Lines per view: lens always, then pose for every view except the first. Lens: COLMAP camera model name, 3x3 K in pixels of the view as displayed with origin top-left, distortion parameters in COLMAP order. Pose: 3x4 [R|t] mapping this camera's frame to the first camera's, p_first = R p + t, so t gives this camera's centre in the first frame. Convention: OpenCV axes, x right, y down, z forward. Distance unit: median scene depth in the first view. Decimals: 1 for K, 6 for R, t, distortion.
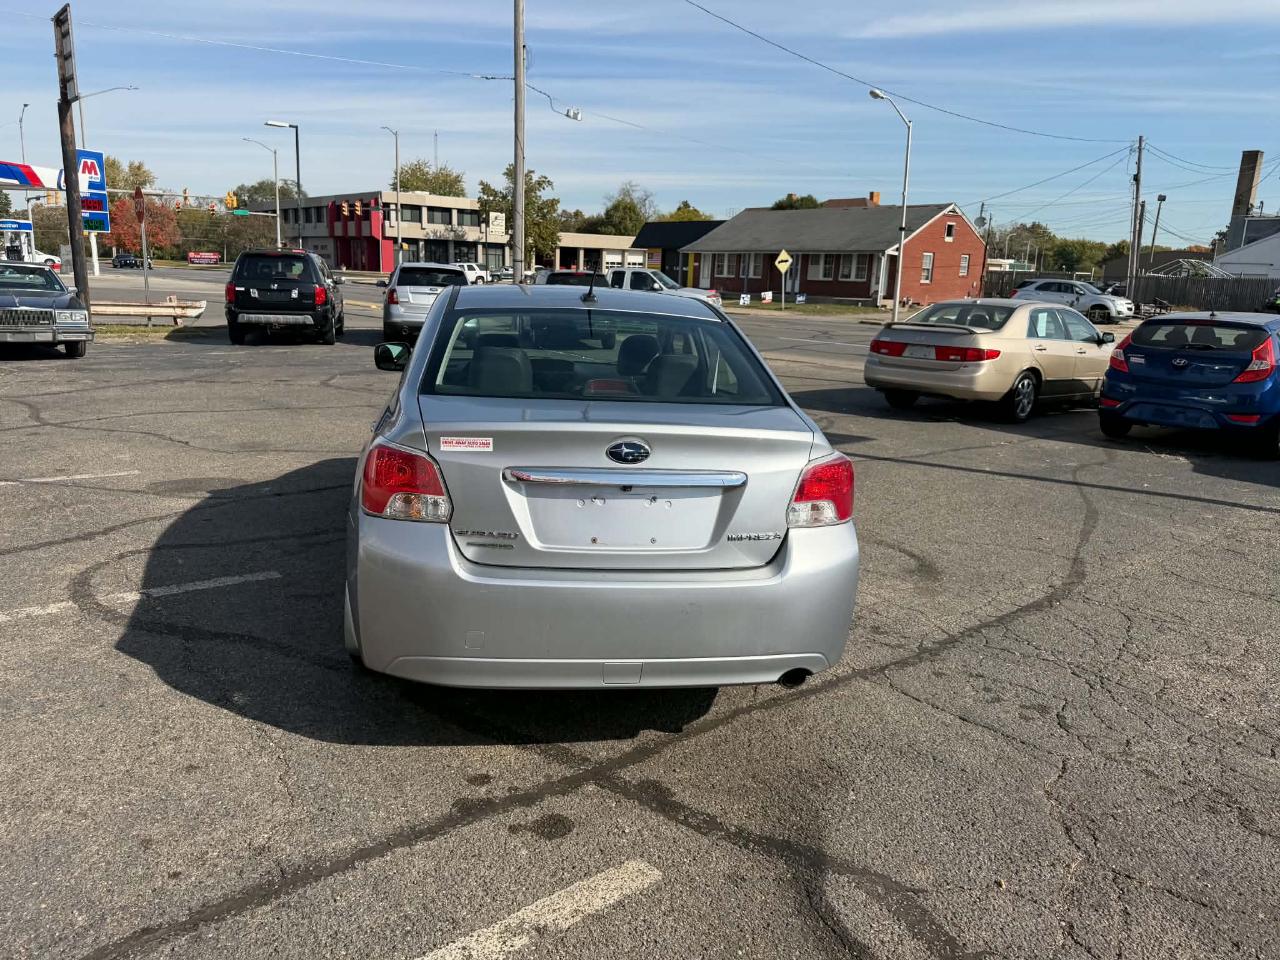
lens RADIAL K [[906.9, 0, 599.3], [0, 906.9, 482.6], [0, 0, 1]] dist [0.016743, -0.019940]
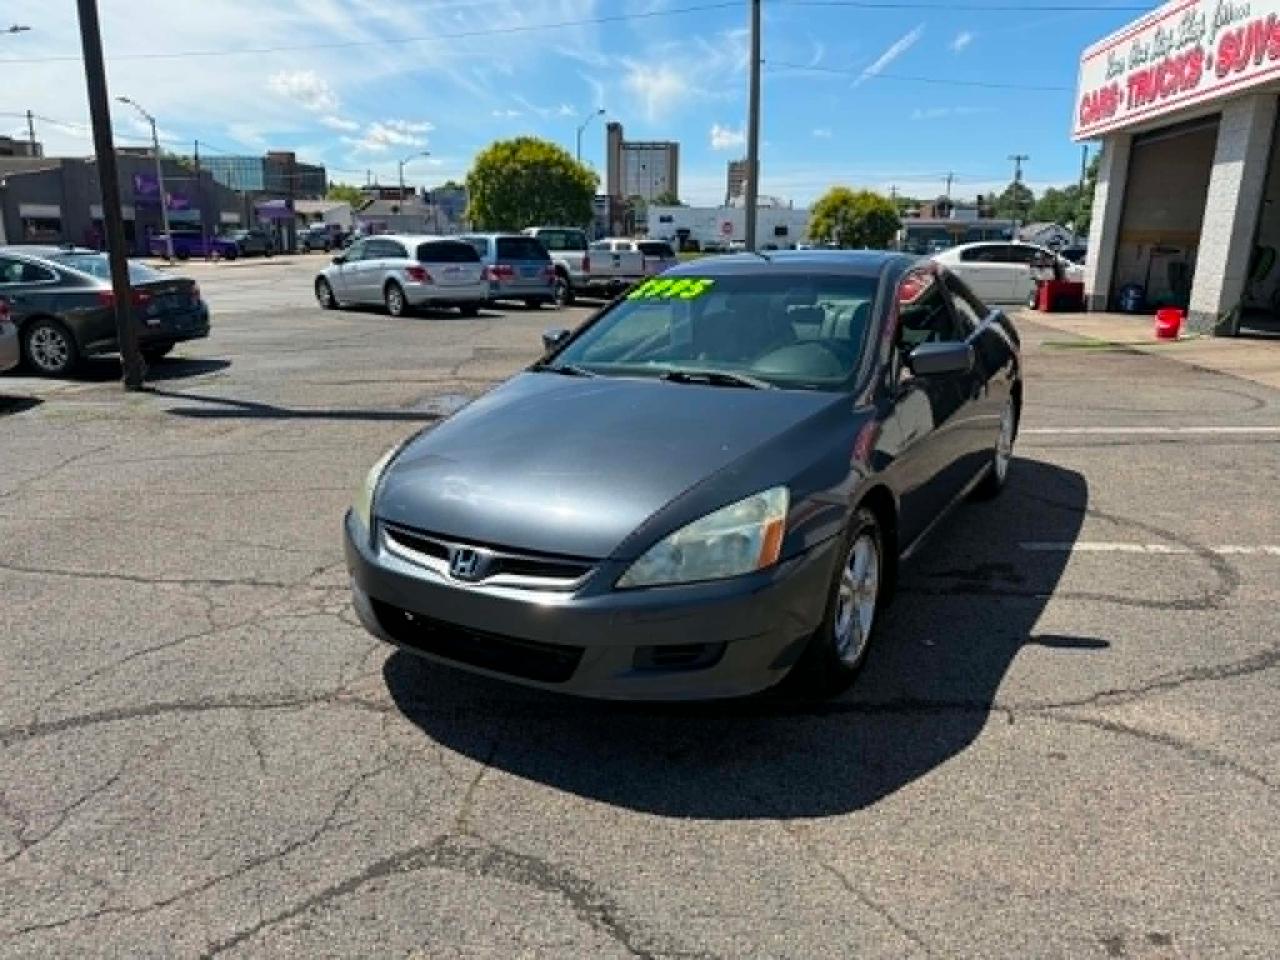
lens RADIAL K [[906.9, 0, 645.3], [0, 906.9, 480.9], [0, 0, 1]] dist [0.016743, -0.019940]
pose [[-0.711633, -0.218677, 0.667652, -0.074583], [0.128350, 0.893864, 0.429574, -0.046736], [-0.690728, 0.391392, -0.608036, 0.195242]]
